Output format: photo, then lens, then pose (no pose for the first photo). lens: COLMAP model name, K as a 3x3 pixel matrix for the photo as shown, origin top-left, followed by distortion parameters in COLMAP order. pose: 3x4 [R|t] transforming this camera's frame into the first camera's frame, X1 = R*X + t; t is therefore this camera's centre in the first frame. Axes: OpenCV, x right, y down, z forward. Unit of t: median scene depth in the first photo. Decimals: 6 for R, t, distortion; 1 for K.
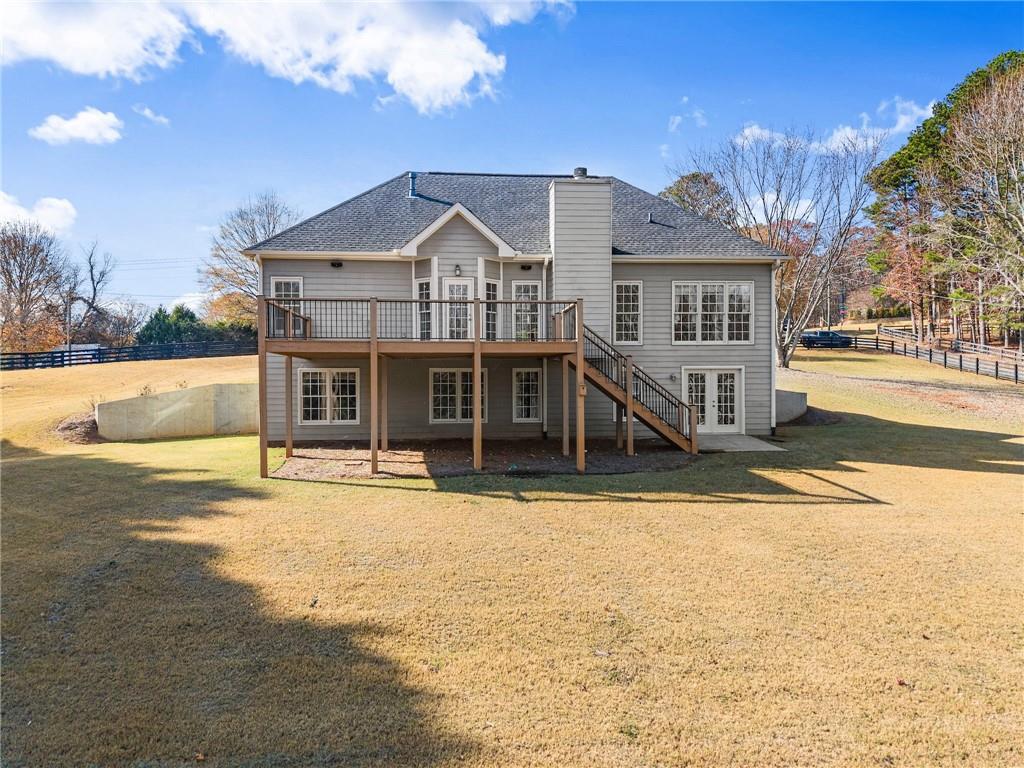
lens RADIAL K [[715.0, 0, 503.4], [0, 715.0, 377.5], [0, 0, 1]] dist [0.042119, 0.001298]
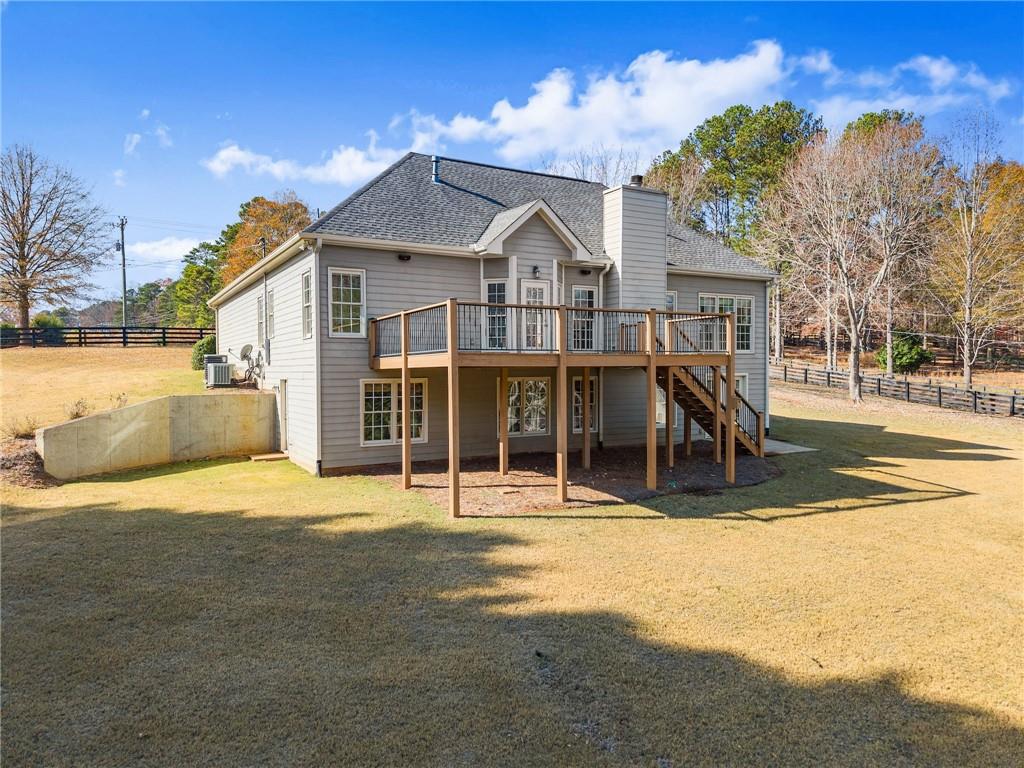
lens RADIAL K [[715.0, 0, 508.0], [0, 715.0, 388.8], [0, 0, 1]] dist [0.042119, 0.001298]
pose [[0.905613, -0.013216, 0.423898, -0.481444], [0.000878, 0.999571, 0.029288, -0.026001], [-0.424103, -0.026151, 0.905236, 0.171136]]
